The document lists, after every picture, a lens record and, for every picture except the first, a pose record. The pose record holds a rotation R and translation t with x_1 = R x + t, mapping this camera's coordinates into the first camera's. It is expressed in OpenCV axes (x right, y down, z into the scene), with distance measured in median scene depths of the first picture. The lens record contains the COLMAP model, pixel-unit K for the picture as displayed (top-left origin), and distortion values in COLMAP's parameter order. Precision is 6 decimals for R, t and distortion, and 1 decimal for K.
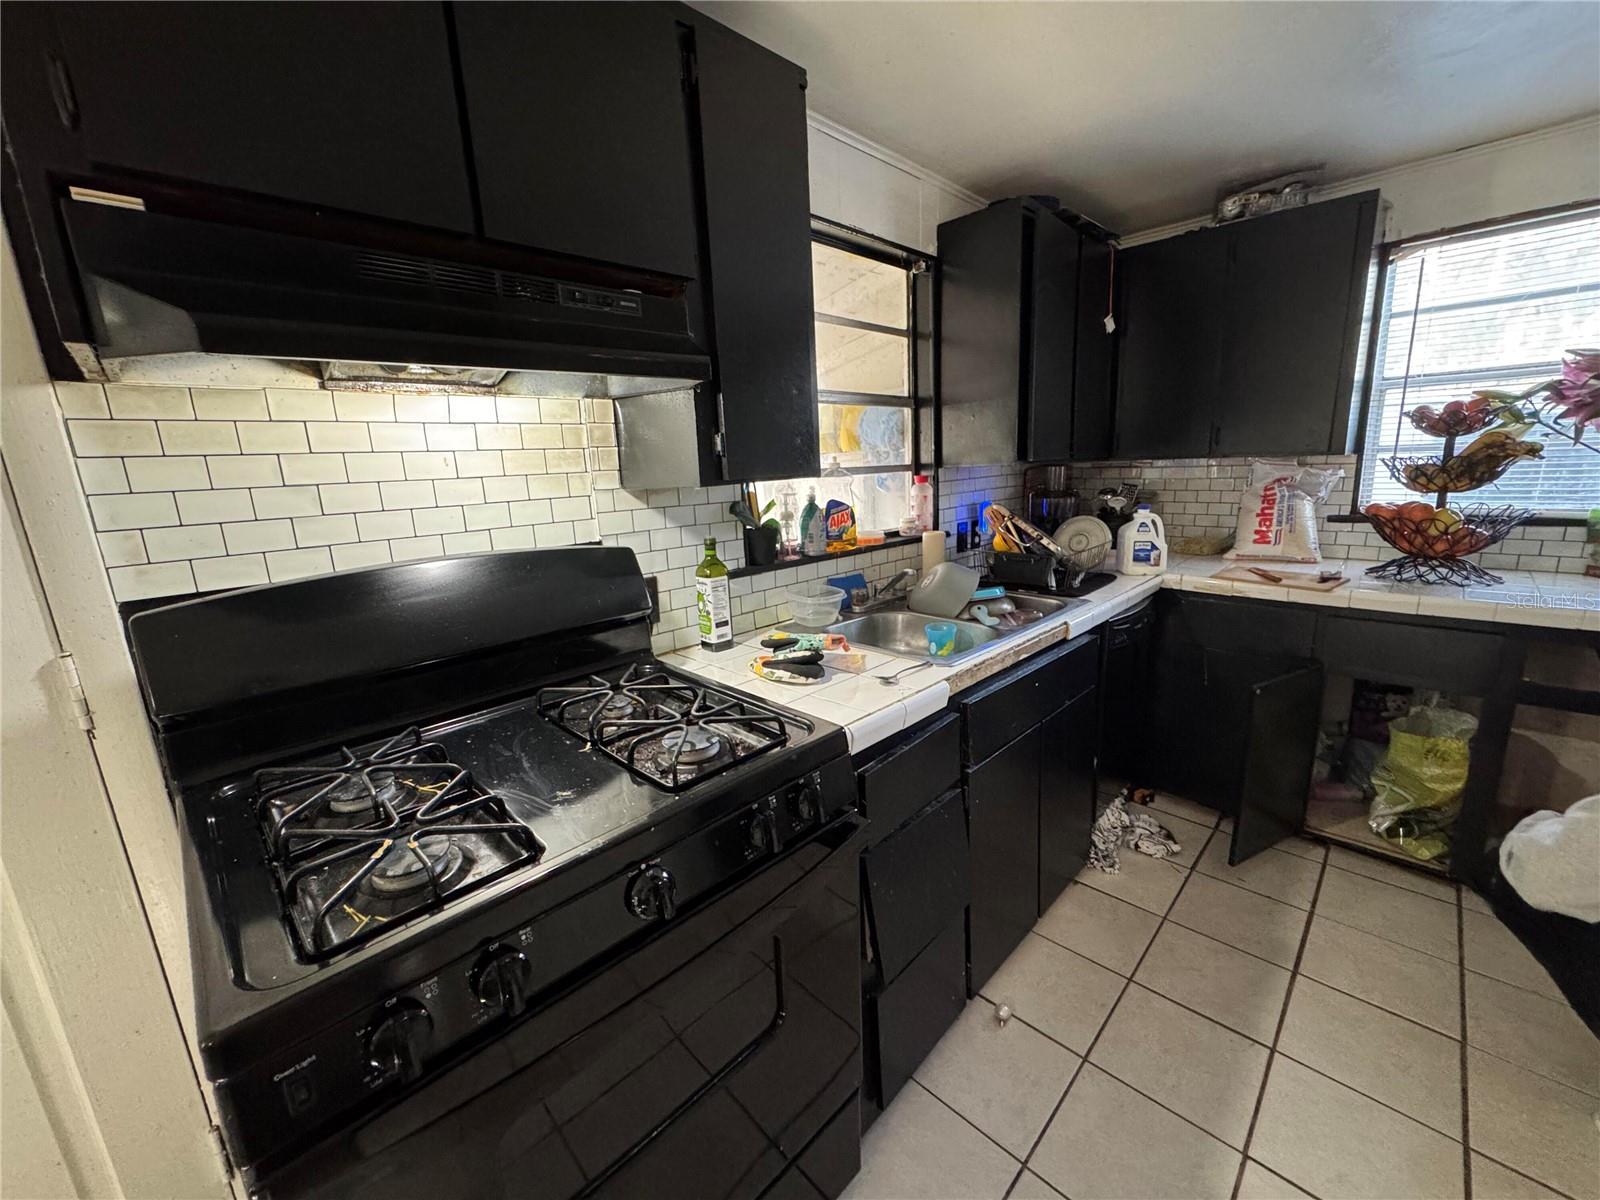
lens RADIAL K [[634.8, 0, 801.7], [0, 634.8, 602.9], [0, 0, 1]] dist [-0.004332, 0.000187]
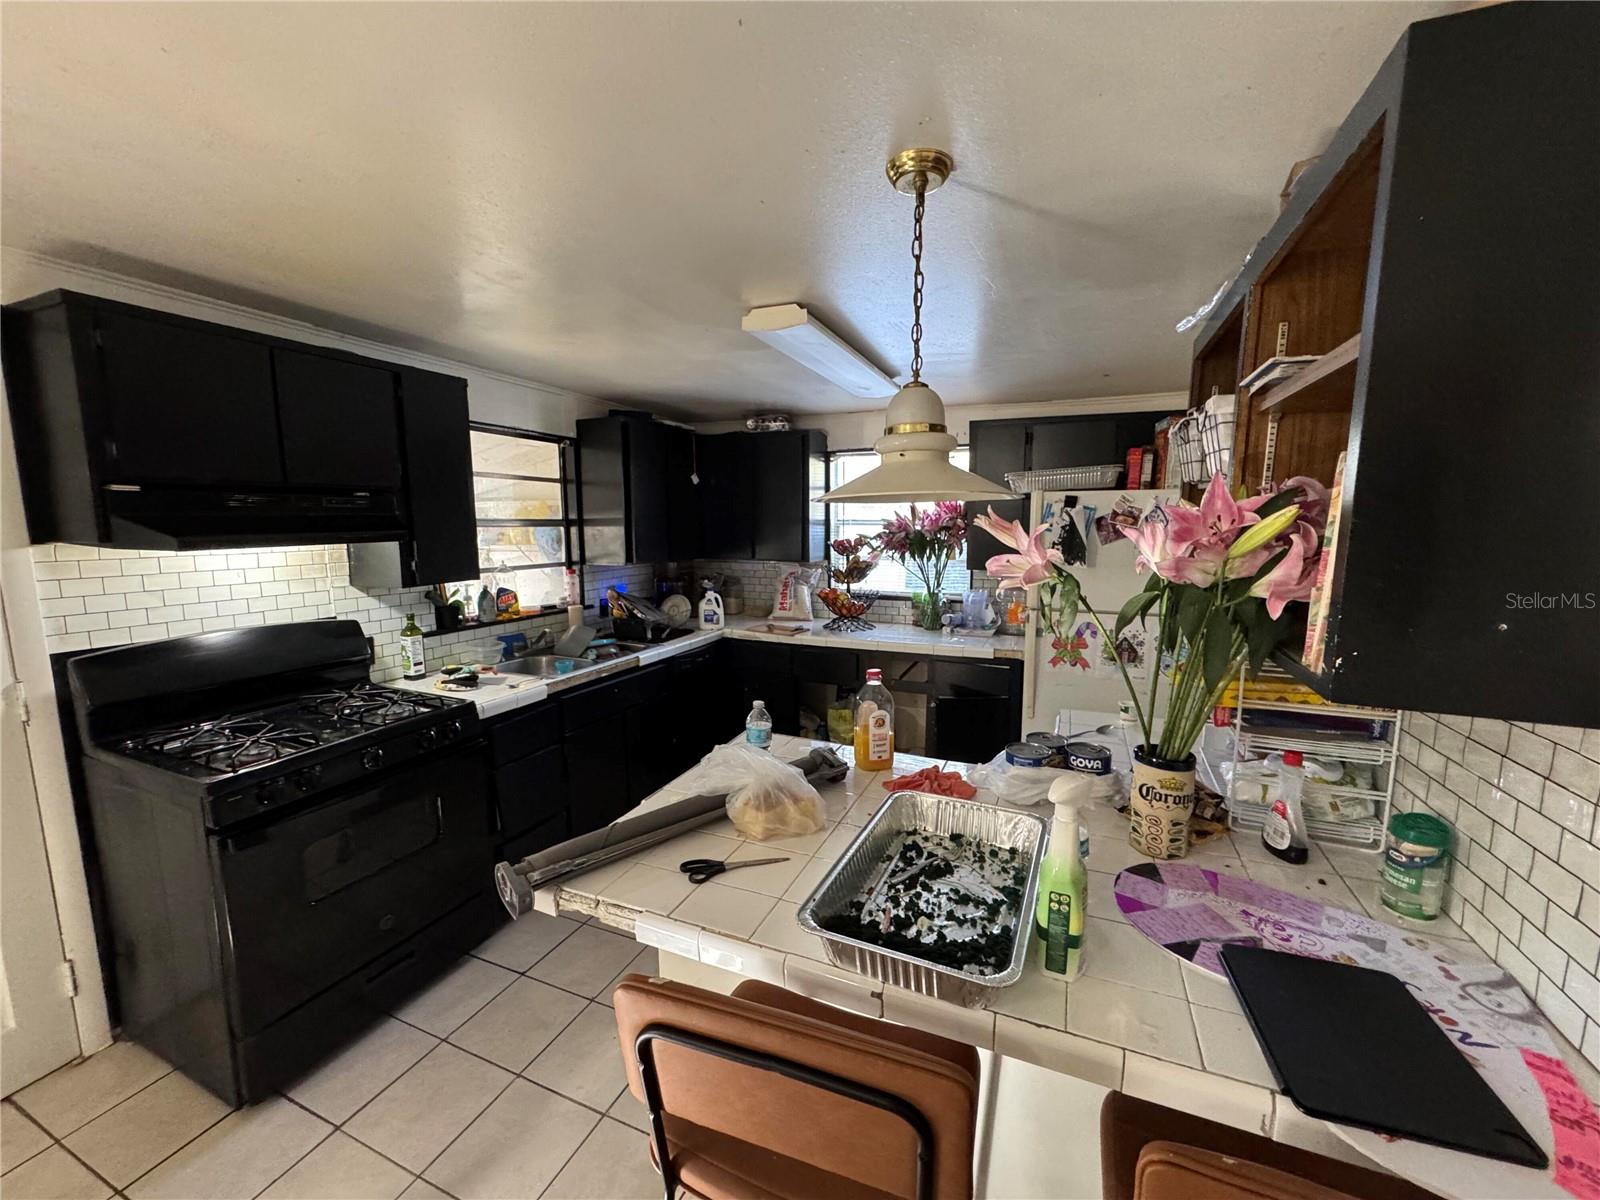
lens RADIAL K [[634.8, 0, 801.7], [0, 634.8, 602.9], [0, 0, 1]] dist [-0.004332, 0.000187]
pose [[0.927866, -0.006670, 0.372854, 0.168689], [0.042638, 0.995181, -0.088303, 0.055823], [-0.370468, 0.097831, 0.923679, -0.829636]]
